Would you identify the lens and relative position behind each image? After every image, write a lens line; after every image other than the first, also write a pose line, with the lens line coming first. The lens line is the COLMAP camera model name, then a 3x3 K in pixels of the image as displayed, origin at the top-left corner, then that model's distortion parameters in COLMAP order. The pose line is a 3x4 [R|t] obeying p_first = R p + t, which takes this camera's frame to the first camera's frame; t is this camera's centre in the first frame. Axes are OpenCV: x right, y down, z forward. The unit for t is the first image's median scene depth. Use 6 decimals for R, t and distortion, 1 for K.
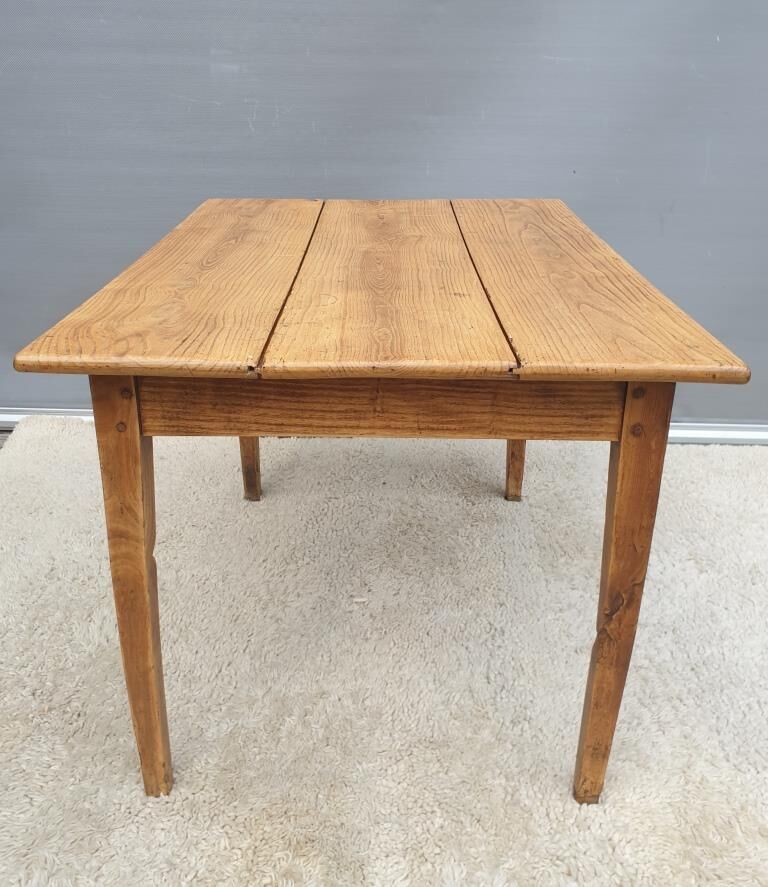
lens RADIAL K [[870.4, 0, 378.6], [0, 870.4, 401.1], [0, 0, 1]] dist [-0.003368, 0.000000]
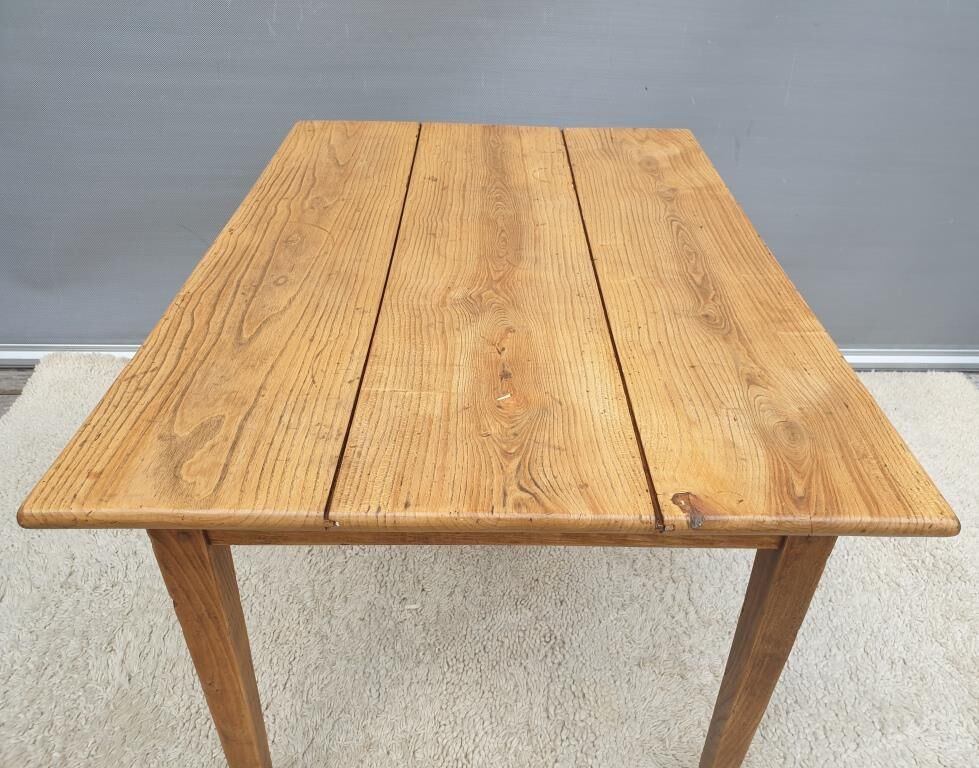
lens RADIAL K [[764.5, 0, 520.7], [0, 764.5, 377.0], [0, 0, 1]] dist [-0.008502, 0.032760]
pose [[0.995997, -0.022433, 0.086522, 0.031436], [0.003242, 0.976424, 0.215838, -0.204836], [-0.089324, -0.214693, 0.972588, 0.261196]]
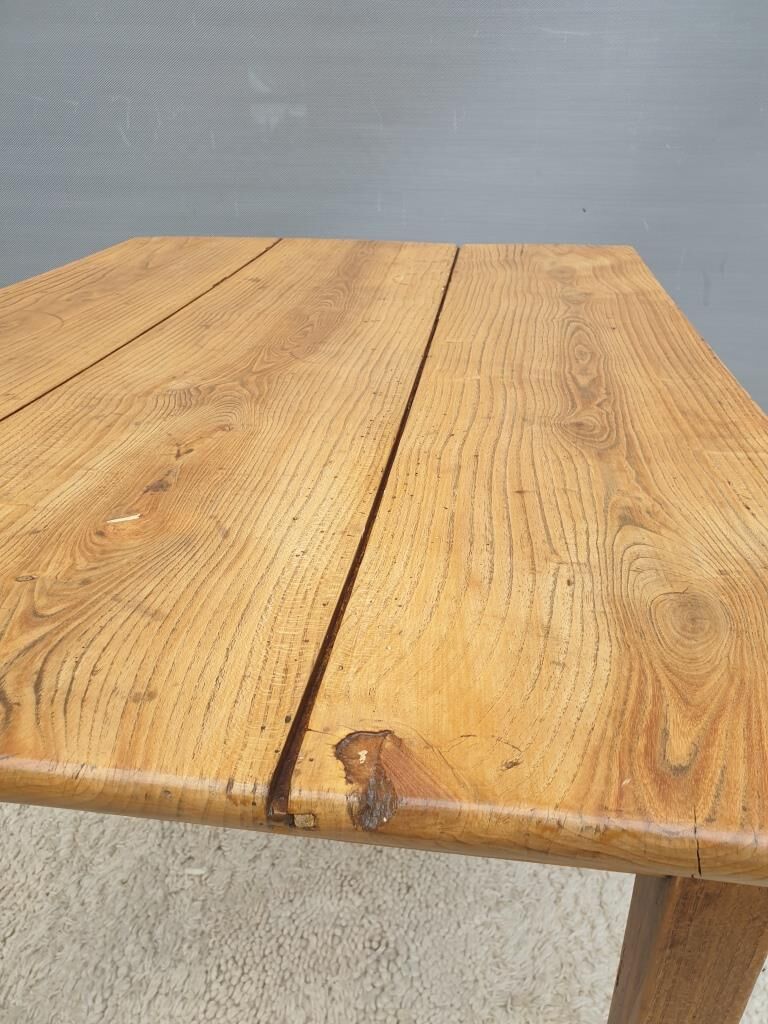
lens RADIAL K [[777.7, 0, 399.0], [0, 777.7, 528.5], [0, 0, 1]] dist [-0.021802, 0.042298]
pose [[0.997806, 0.033136, -0.057316, 0.172131], [-0.026093, 0.992486, 0.119546, -0.114396], [0.060847, -0.117788, 0.991173, 0.489248]]
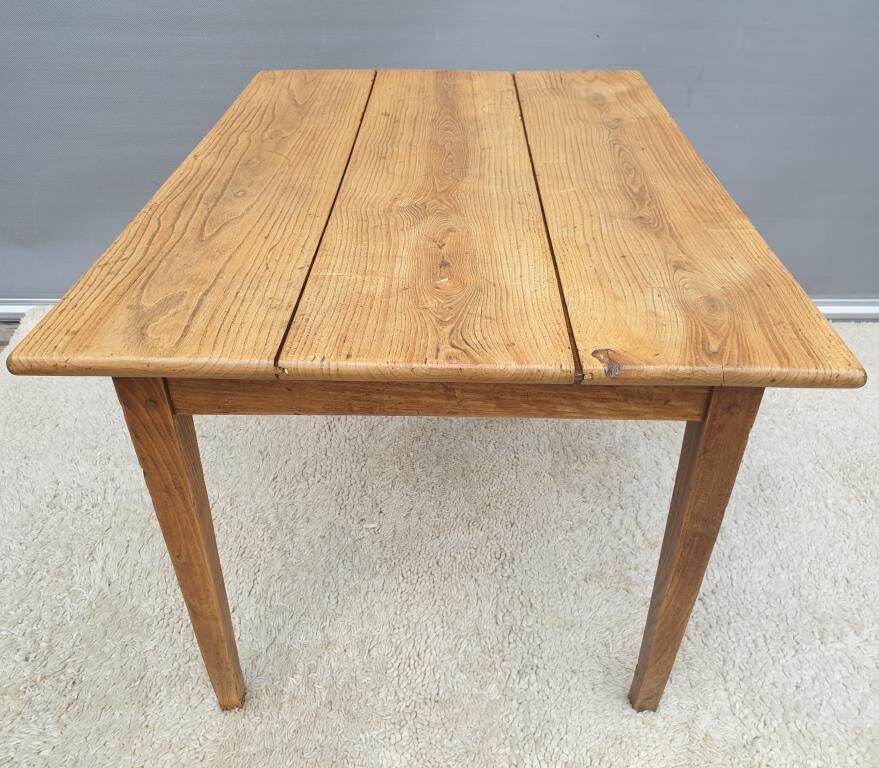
lens RADIAL K [[761.2, 0, 450.5], [0, 761.2, 382.8], [0, 0, 1]] dist [0.014040, -0.017598]
pose [[0.999090, -0.027396, 0.032677, 0.049981], [0.019207, 0.973293, 0.228759, -0.135624], [-0.038071, -0.227924, 0.972934, 0.207253]]
